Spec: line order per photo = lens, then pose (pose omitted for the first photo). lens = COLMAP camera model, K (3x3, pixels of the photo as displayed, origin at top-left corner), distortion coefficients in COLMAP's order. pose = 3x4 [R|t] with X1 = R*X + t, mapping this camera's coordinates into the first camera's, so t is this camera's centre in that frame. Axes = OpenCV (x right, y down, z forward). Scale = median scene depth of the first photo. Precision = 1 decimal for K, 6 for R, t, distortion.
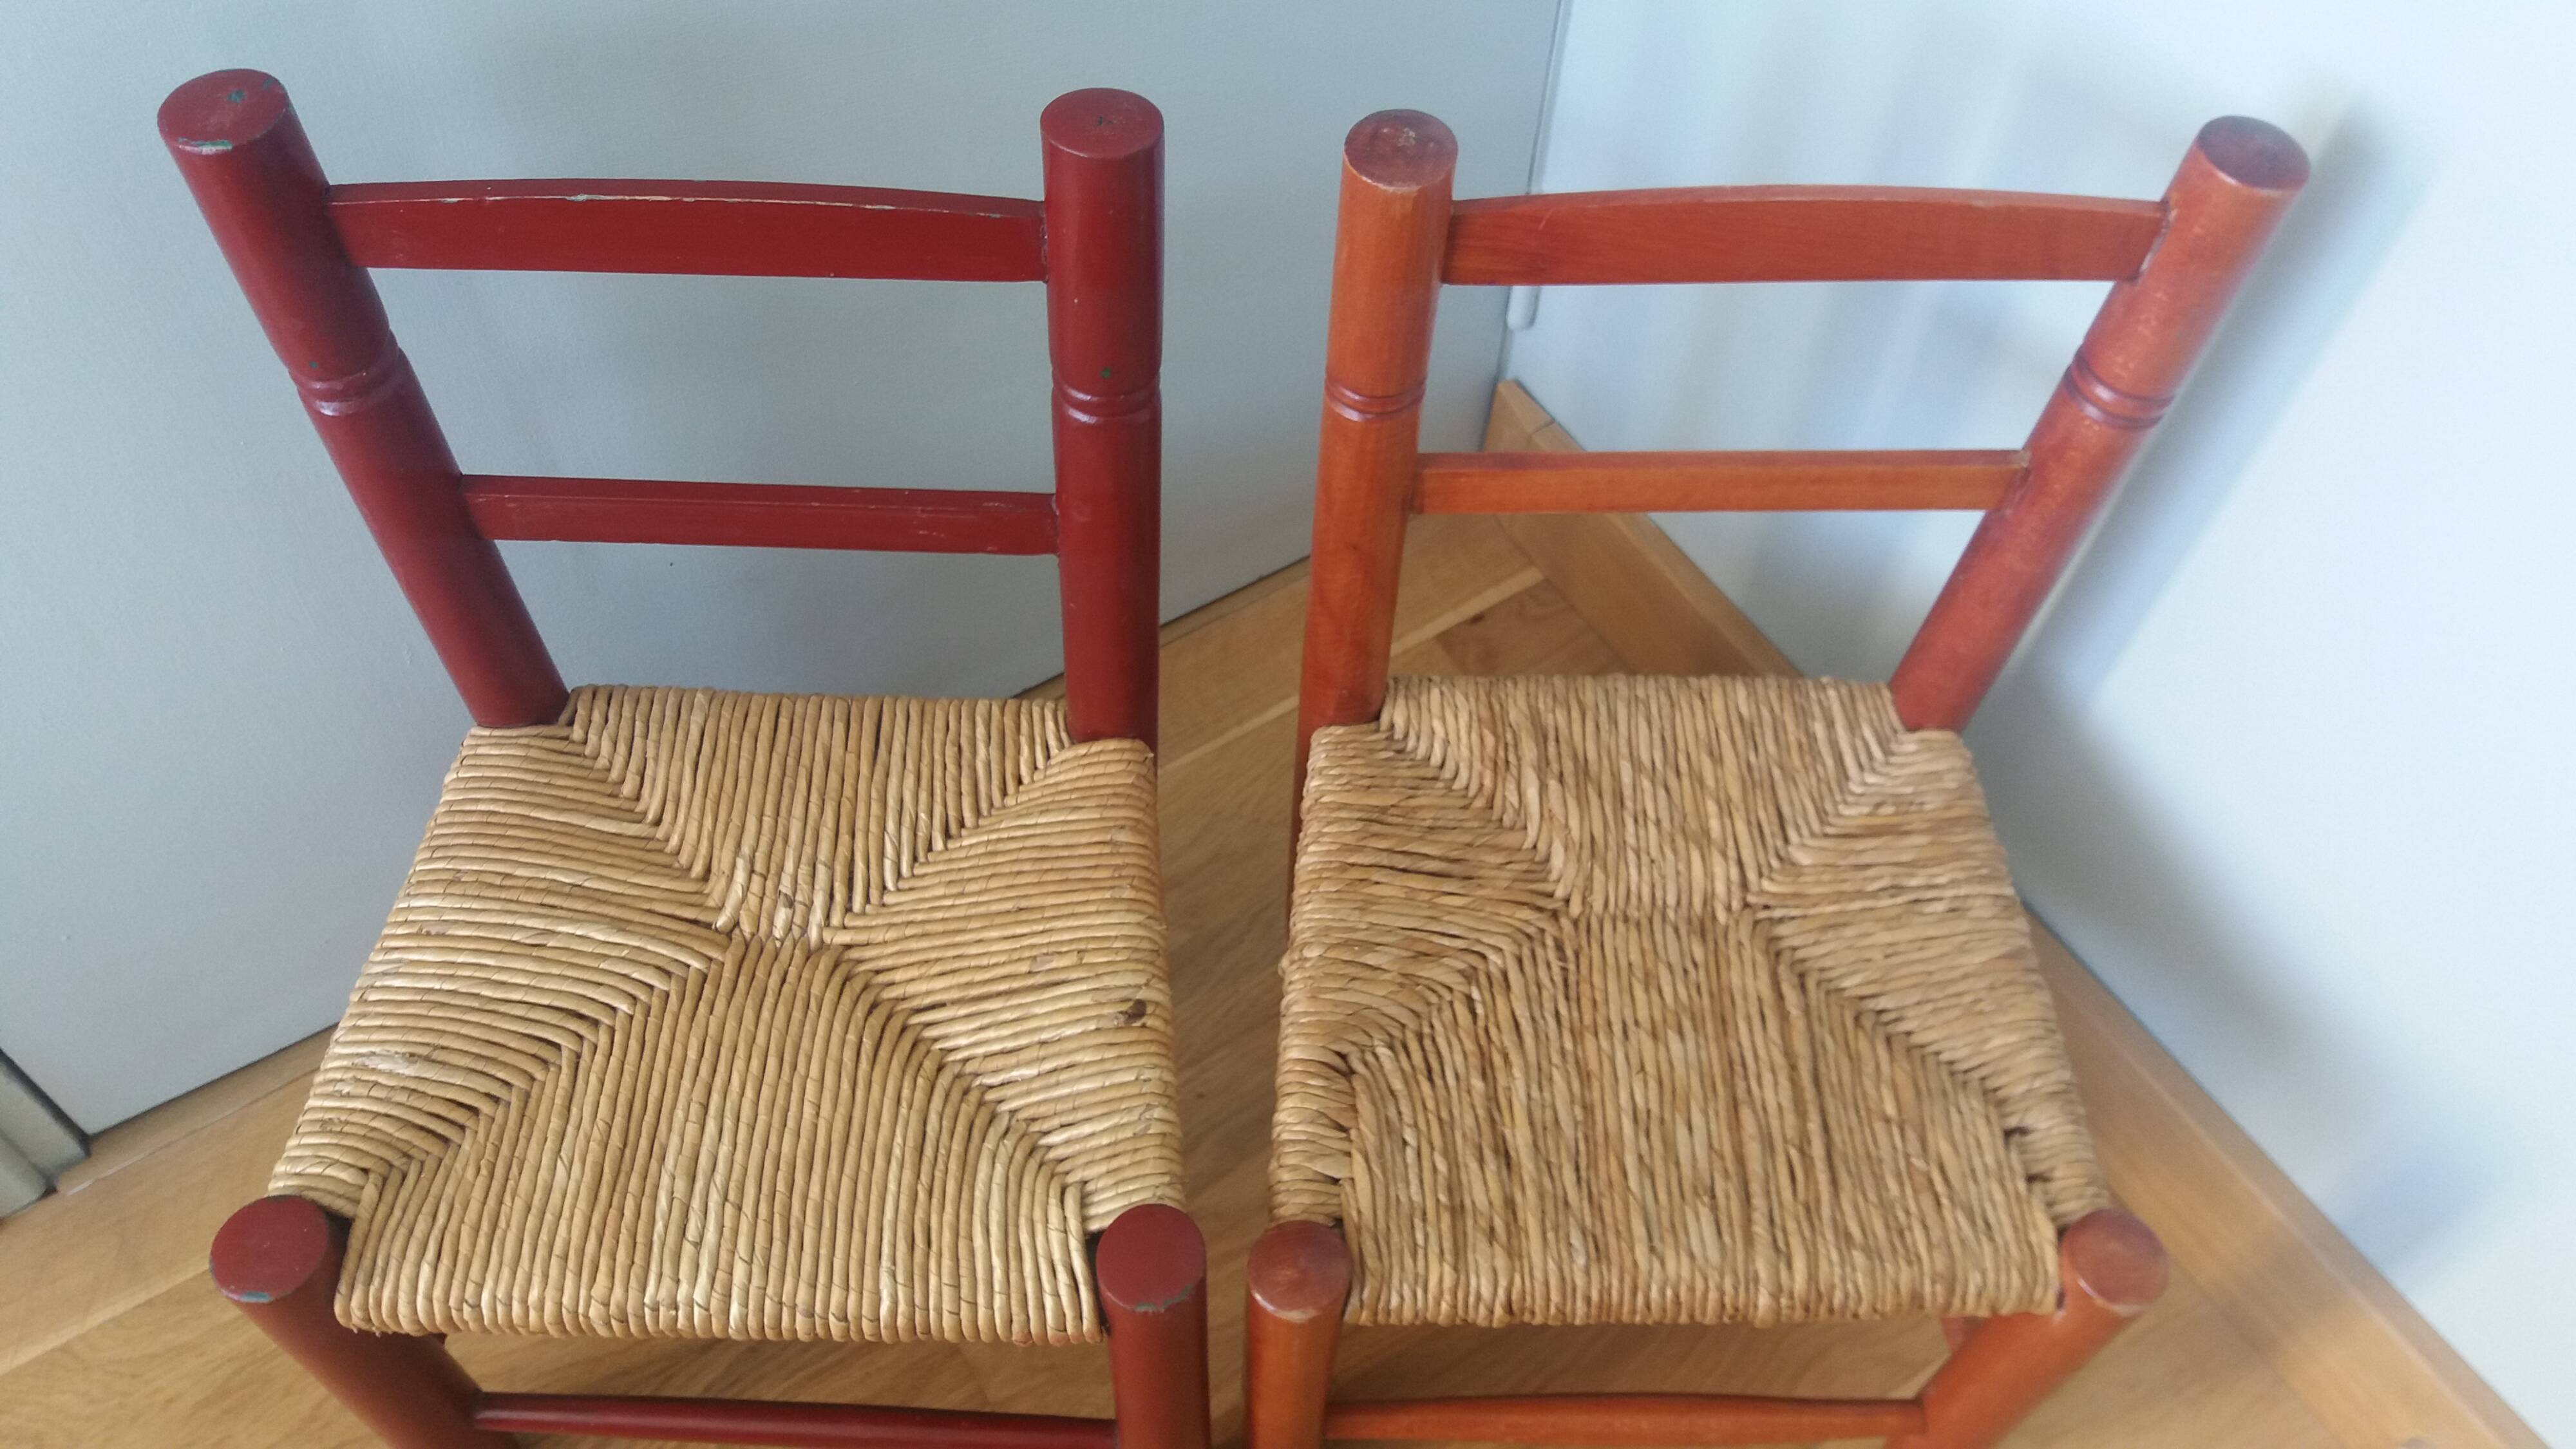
lens RADIAL K [[2094.6, 0, 1306.2], [0, 2094.6, 684.4], [0, 0, 1]] dist [0.194531, -0.485838]
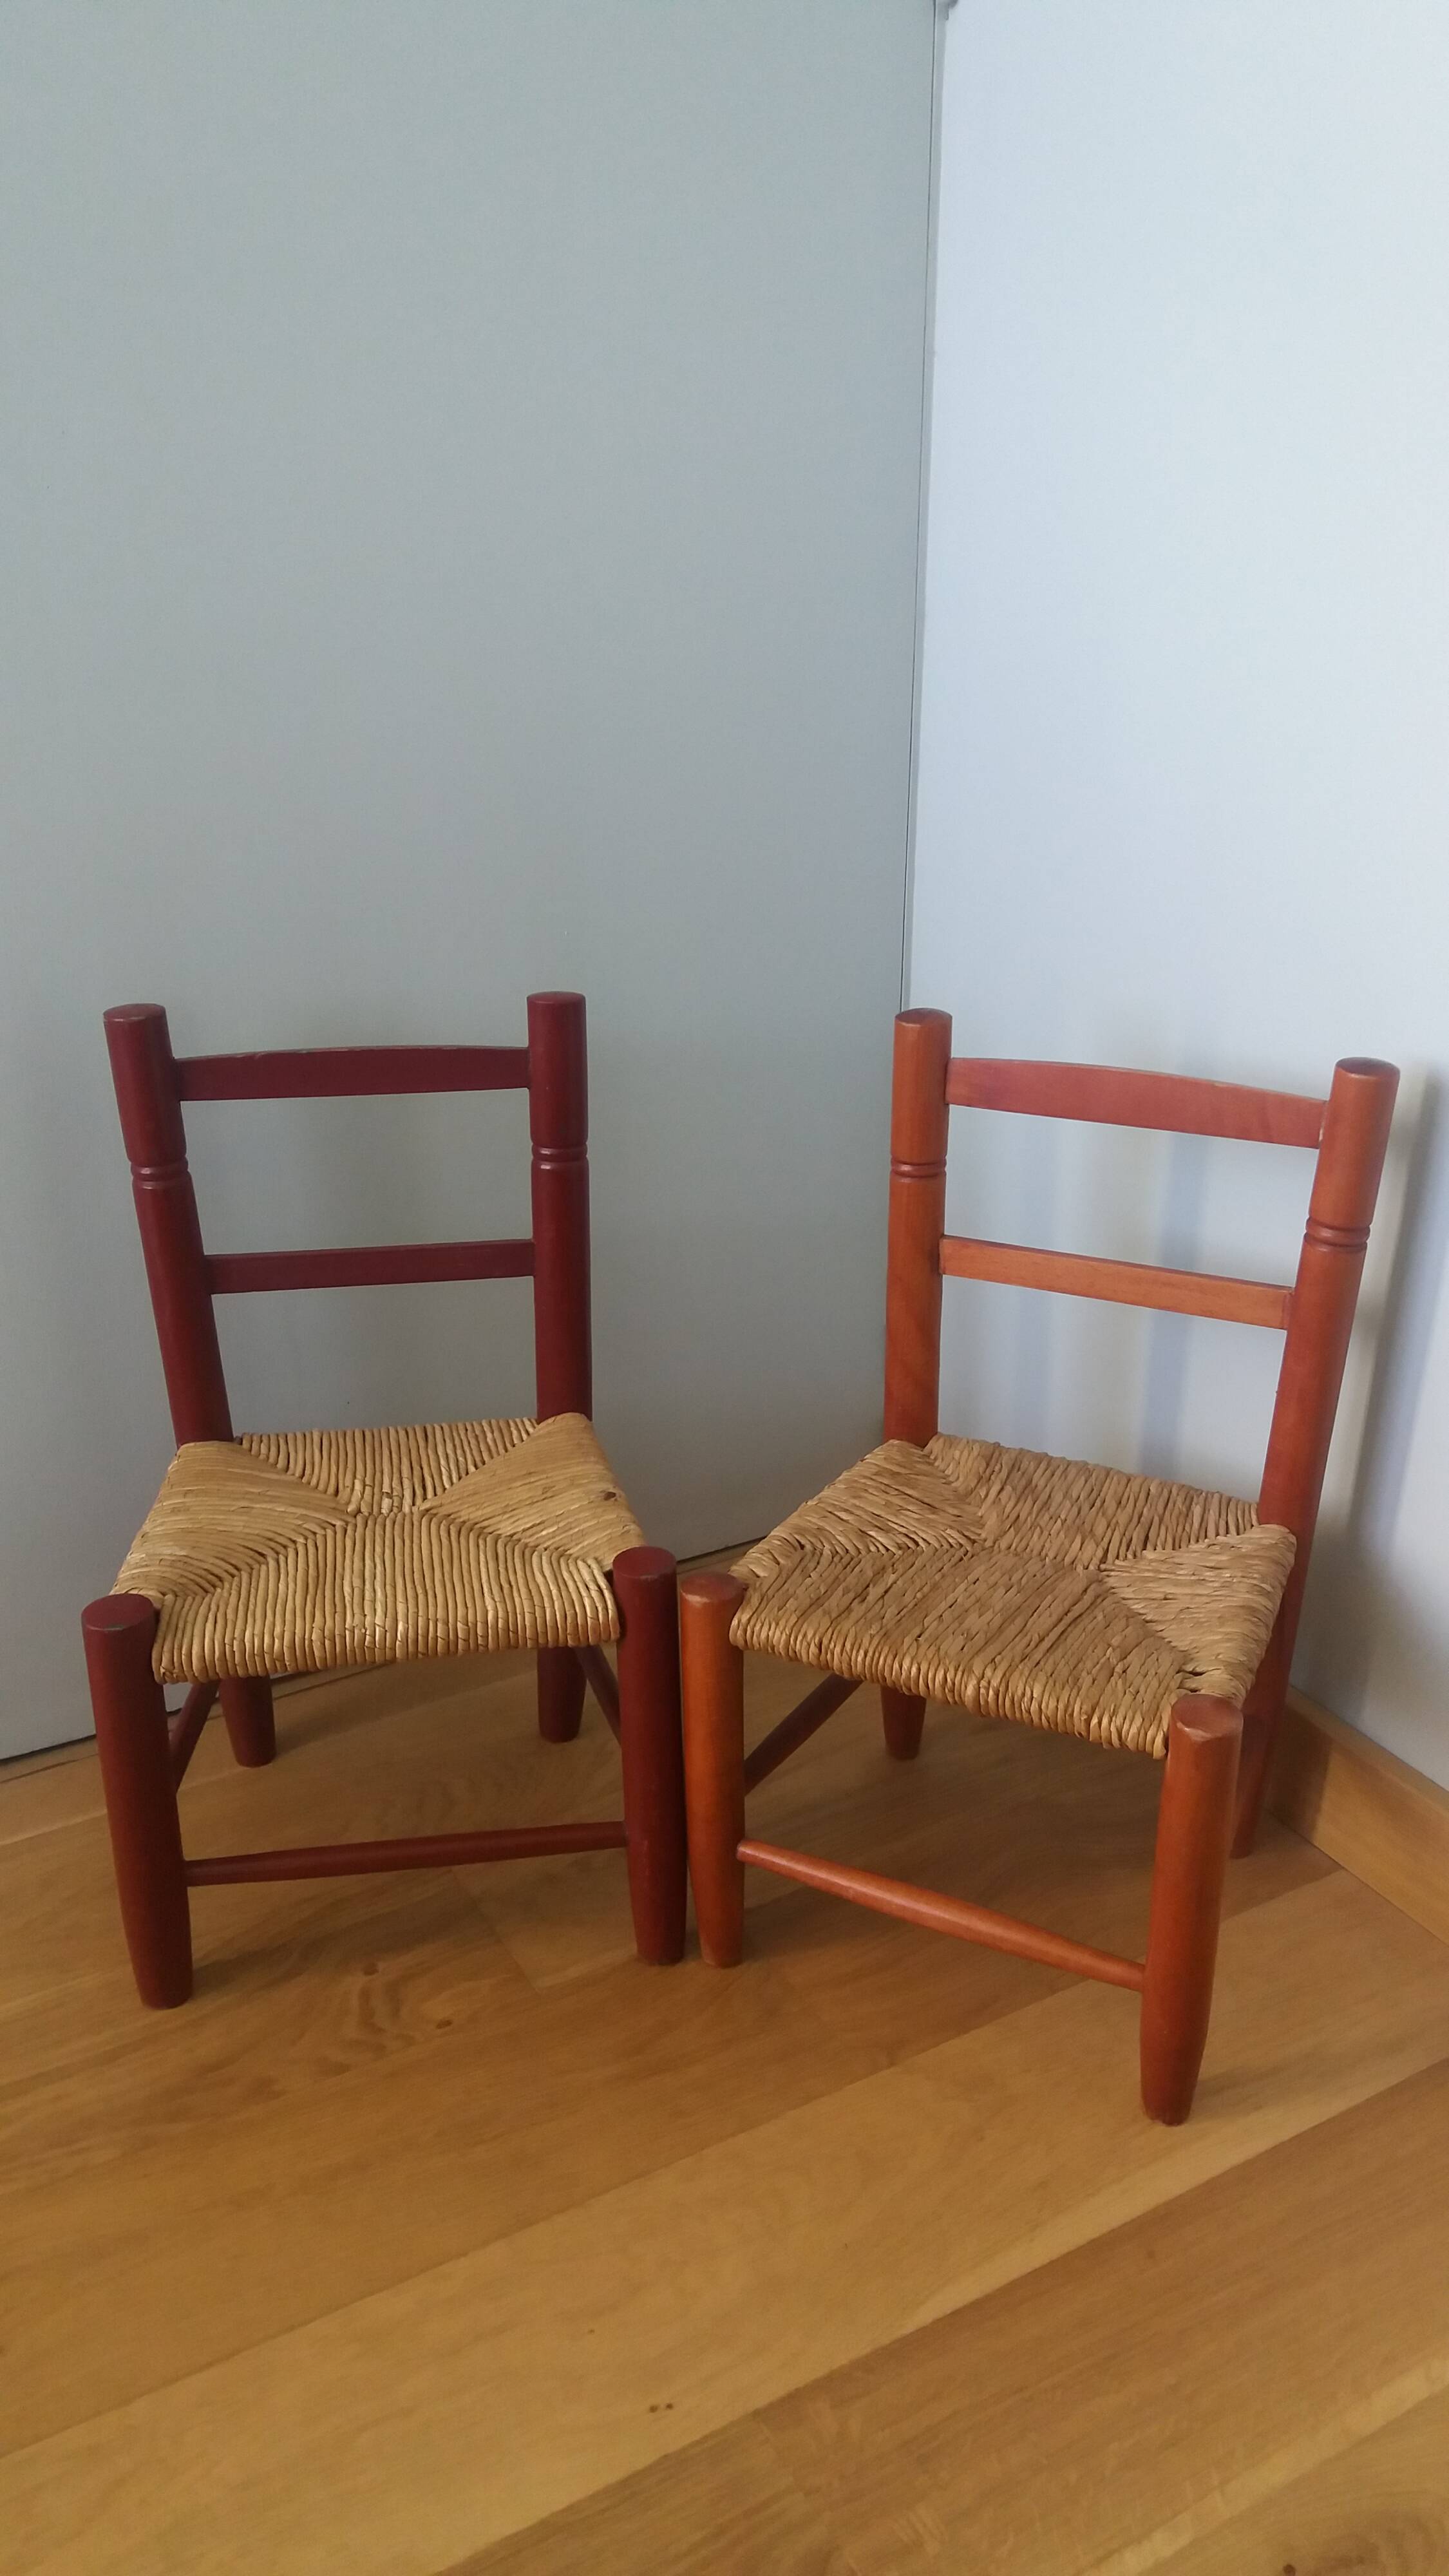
lens RADIAL K [[2020.6, 0, 724.5], [0, 2020.6, 1288.0], [0, 0, 1]] dist [0.210554, -0.572391]
pose [[0.986817, -0.102259, 0.125441, -0.163940], [0.152370, 0.848284, -0.507146, 0.788243], [-0.054550, 0.519574, 0.852682, -0.440478]]
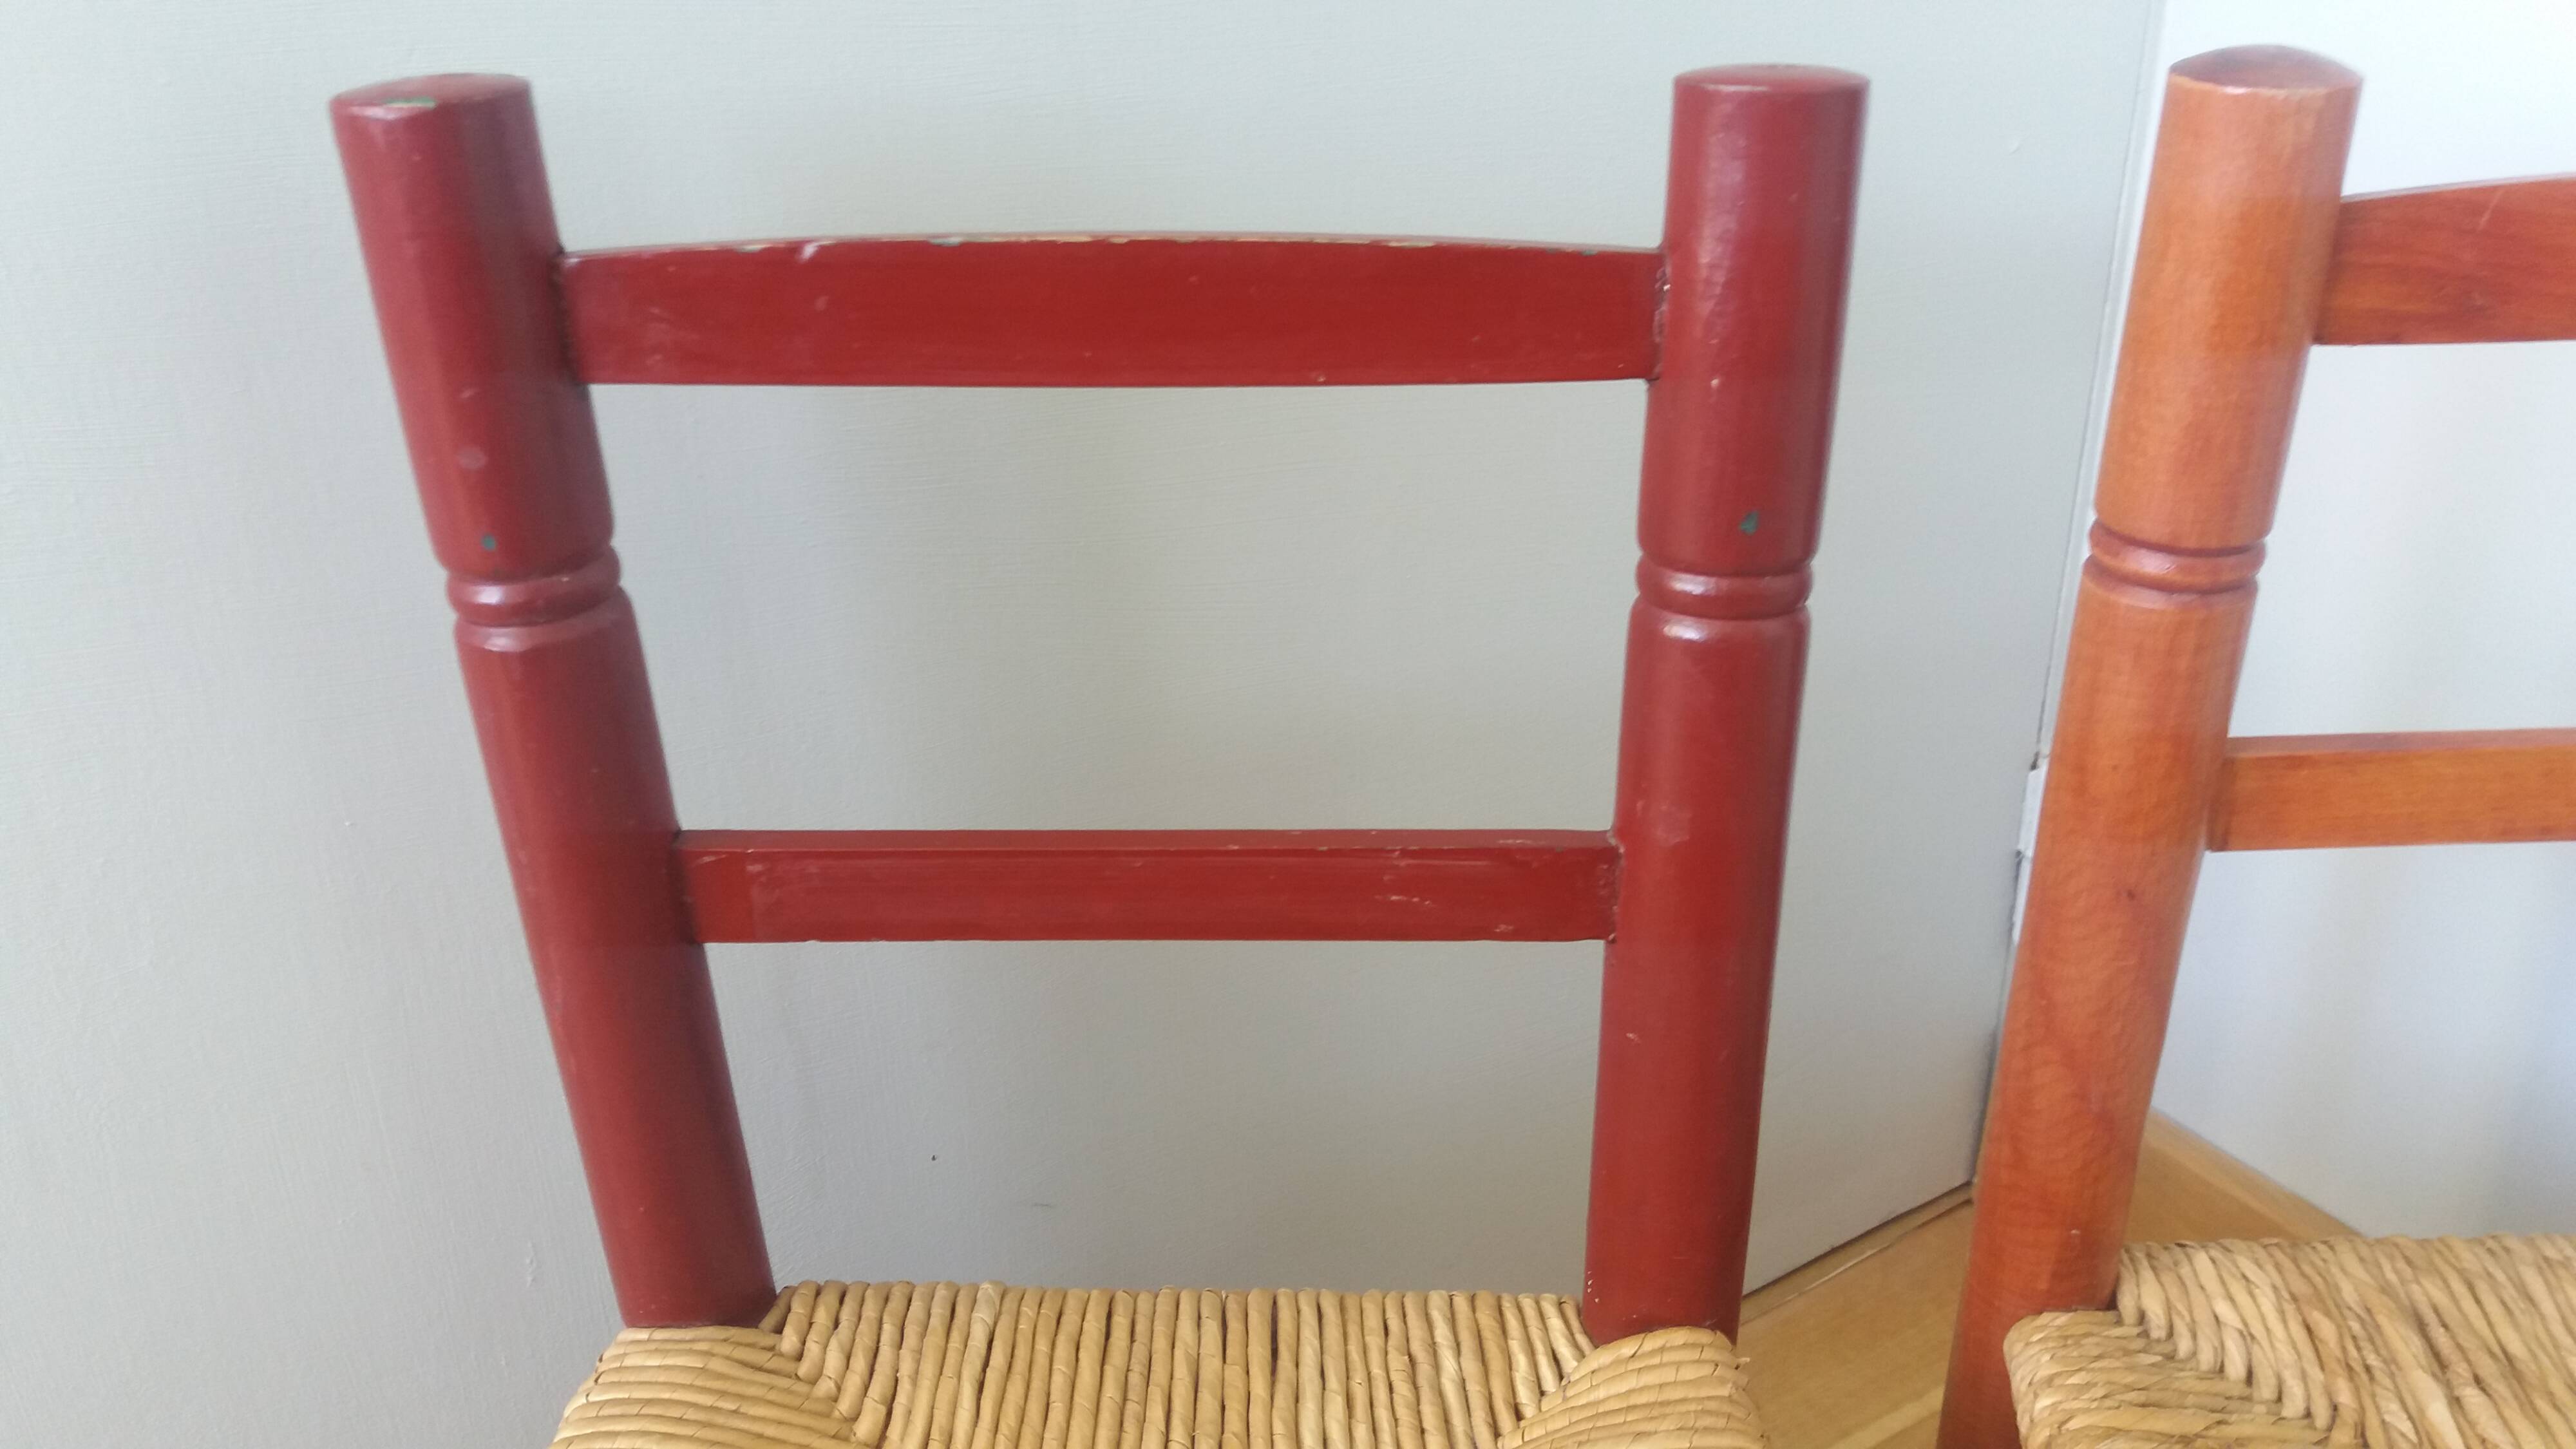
lens RADIAL K [[2073.4, 0, 1304.8], [0, 2073.4, 719.9], [0, 0, 1]] dist [0.080757, -0.132969]
pose [[0.998060, -0.042310, -0.045681, -0.164205], [0.015739, 0.881260, -0.472369, 0.151599], [0.060243, 0.470734, 0.880216, 0.409829]]
